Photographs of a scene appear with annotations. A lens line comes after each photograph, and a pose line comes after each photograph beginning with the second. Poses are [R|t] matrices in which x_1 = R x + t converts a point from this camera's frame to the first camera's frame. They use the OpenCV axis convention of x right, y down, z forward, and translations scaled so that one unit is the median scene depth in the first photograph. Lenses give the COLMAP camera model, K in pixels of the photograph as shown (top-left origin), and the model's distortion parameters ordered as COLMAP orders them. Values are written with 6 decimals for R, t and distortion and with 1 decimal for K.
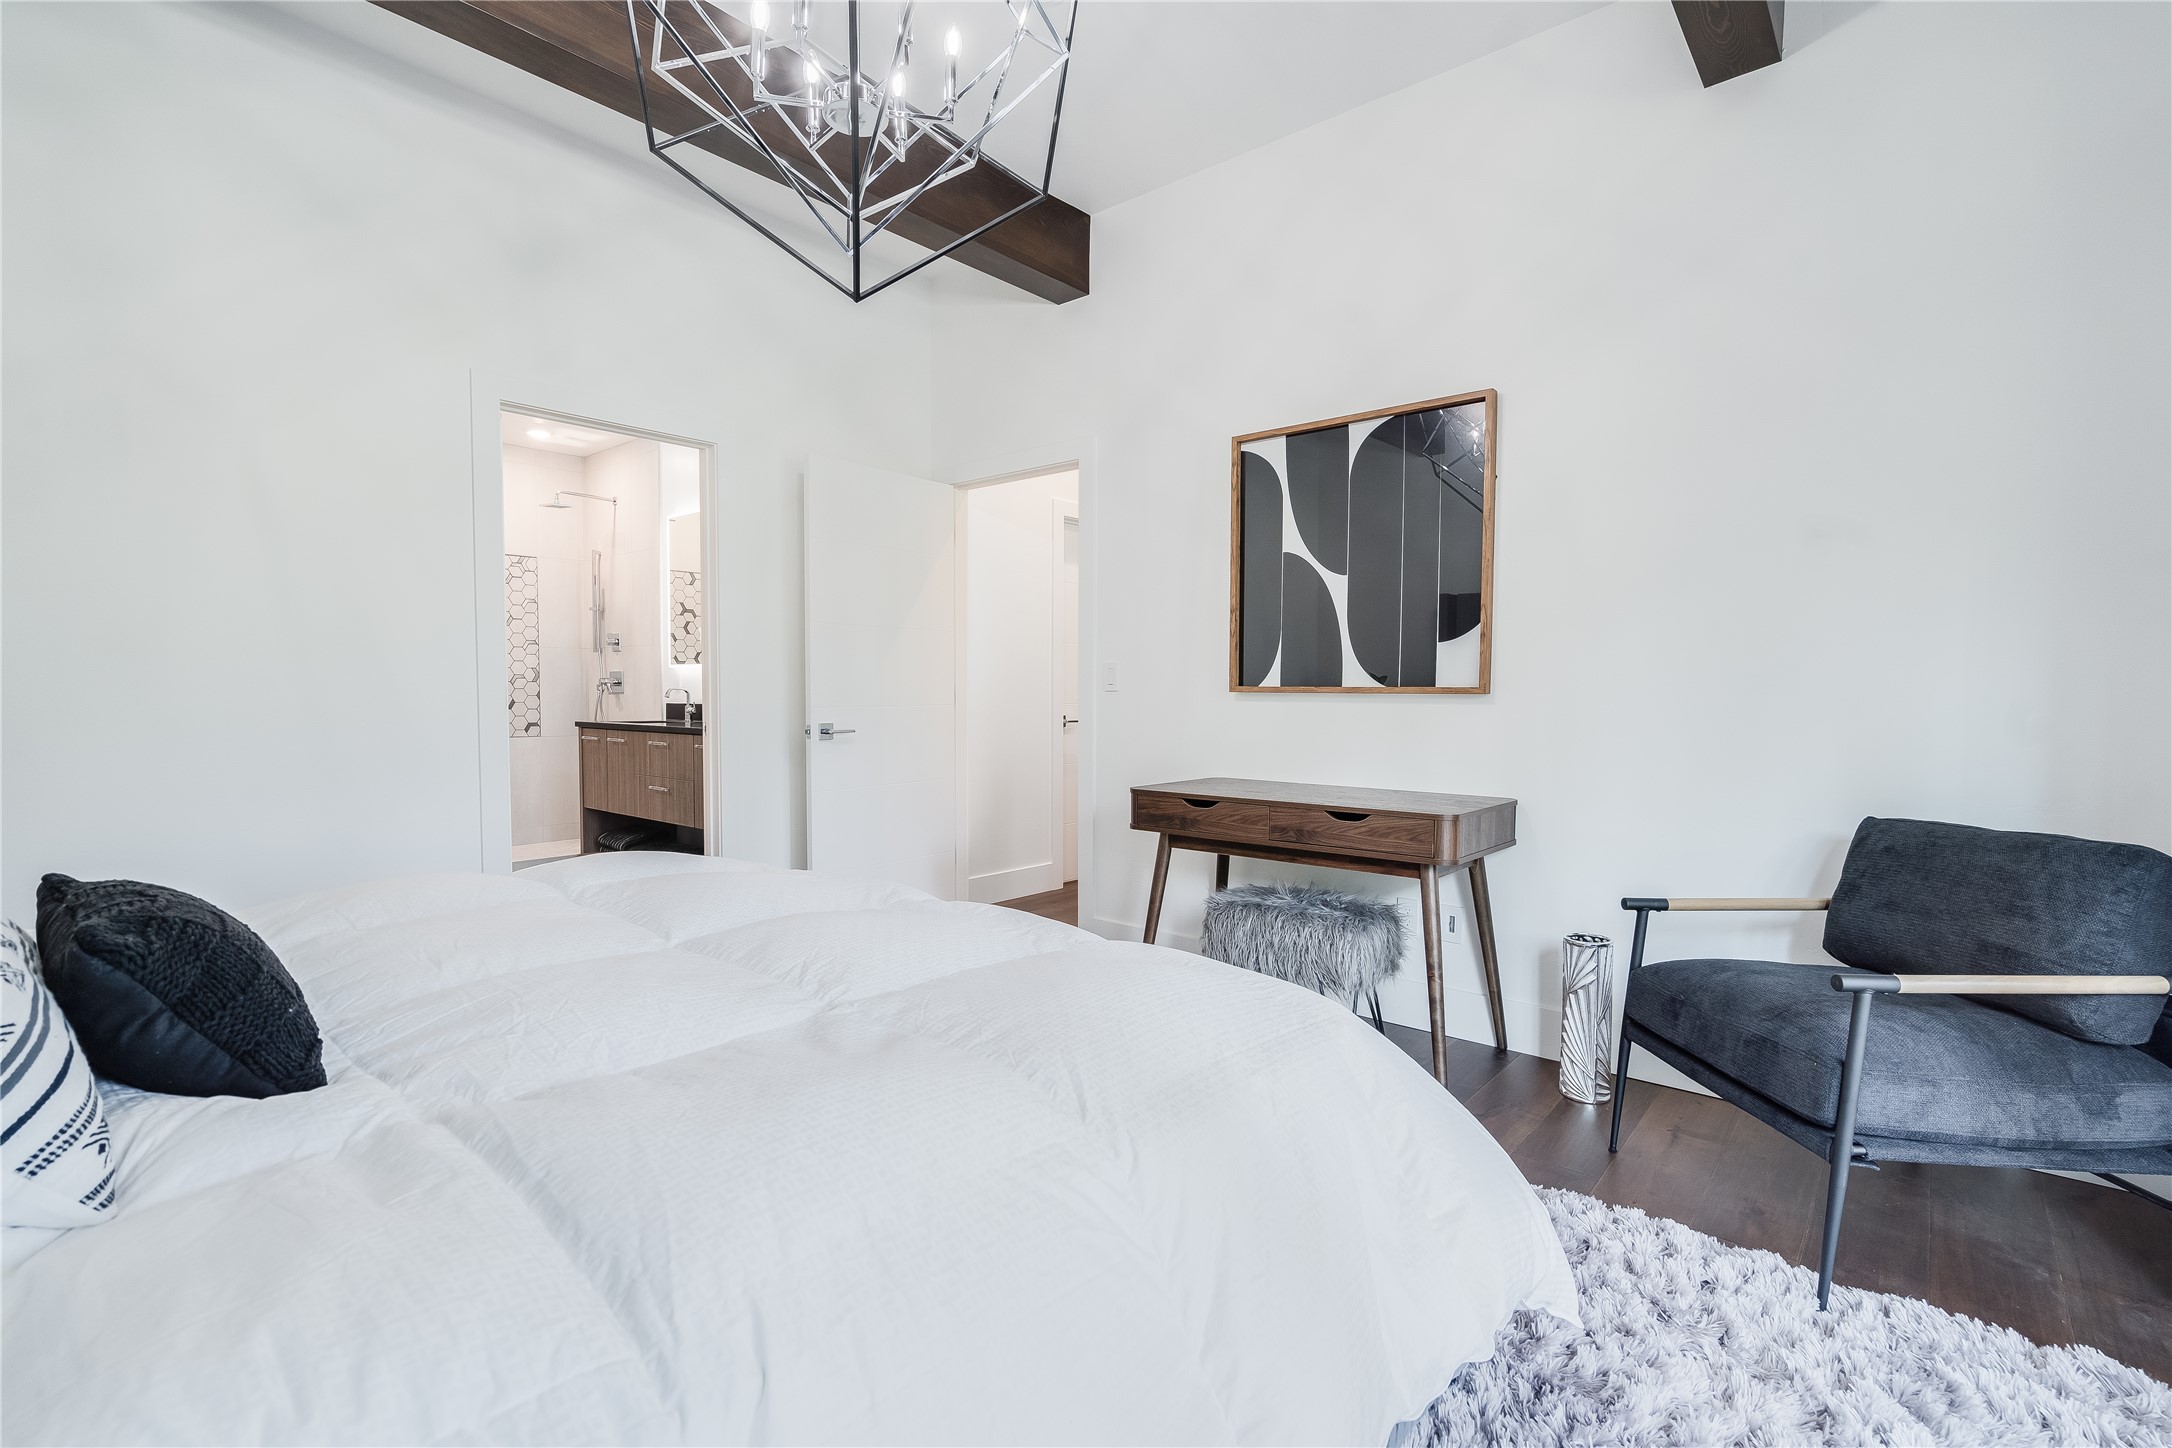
lens RADIAL K [[995.0, 0, 1086.0], [0, 995.0, 724.0], [0, 0, 1]] dist [-0.003985, 0.000323]
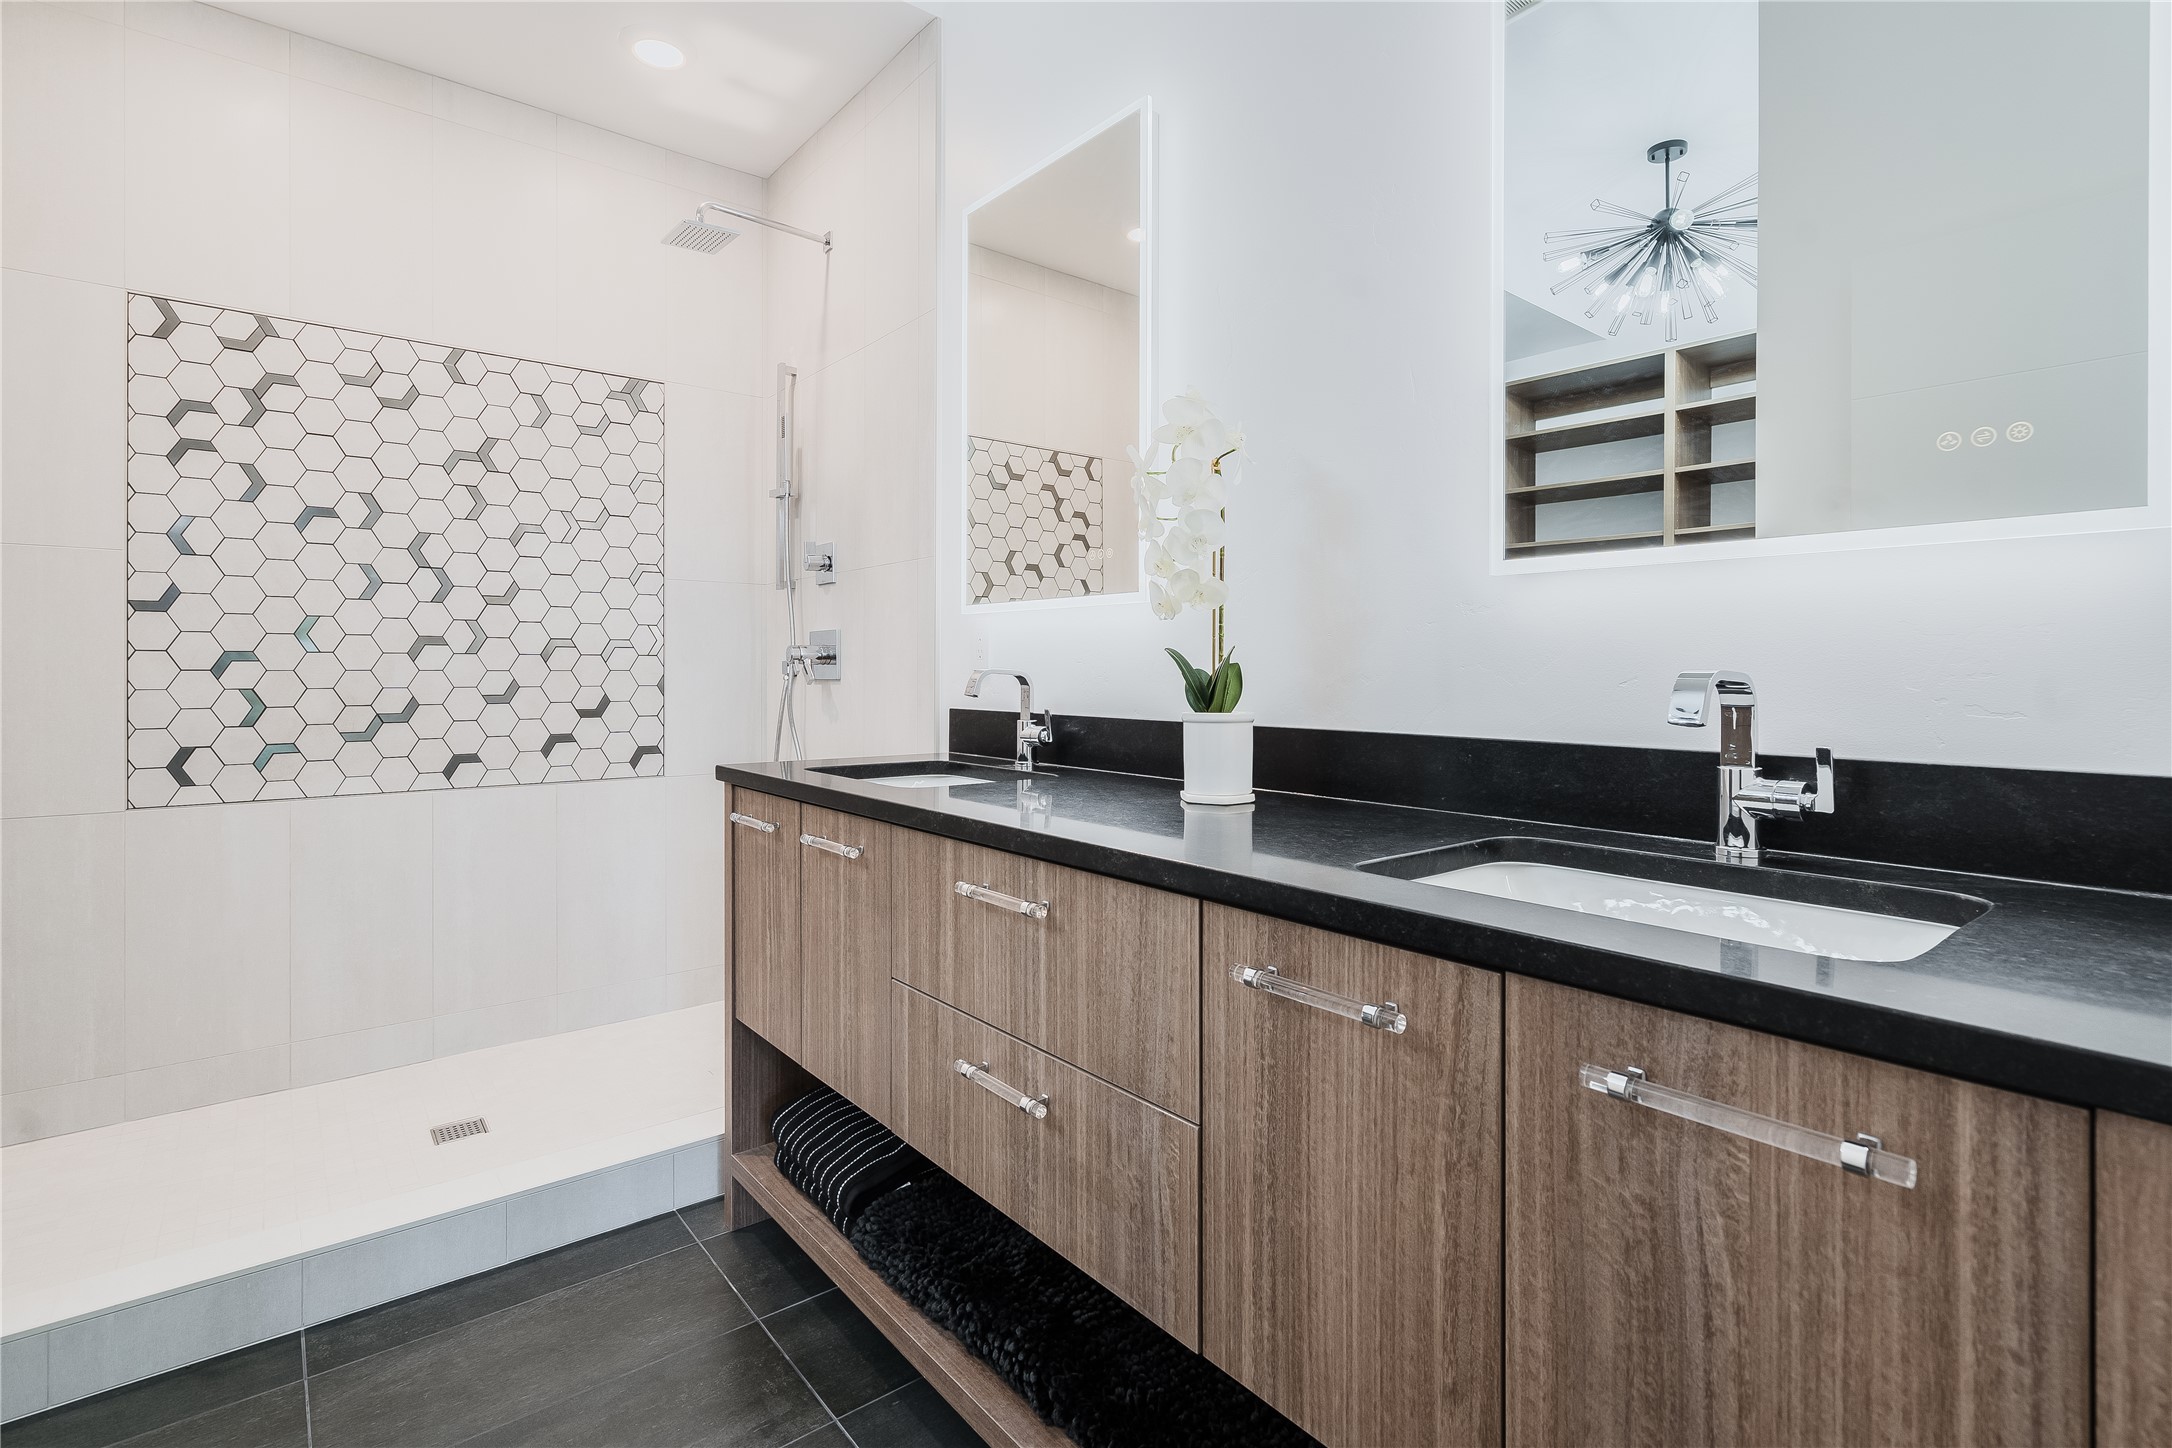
lens RADIAL K [[1030.5, 0, 1094.5], [0, 1030.5, 659.3], [0, 0, 1]] dist [-0.003366, 0.000167]
pose [[0.985081, -0.004301, -0.172040, -0.279454], [-0.003327, 0.999025, -0.044026, -0.020998], [0.172062, 0.043942, 0.984106, 0.579059]]
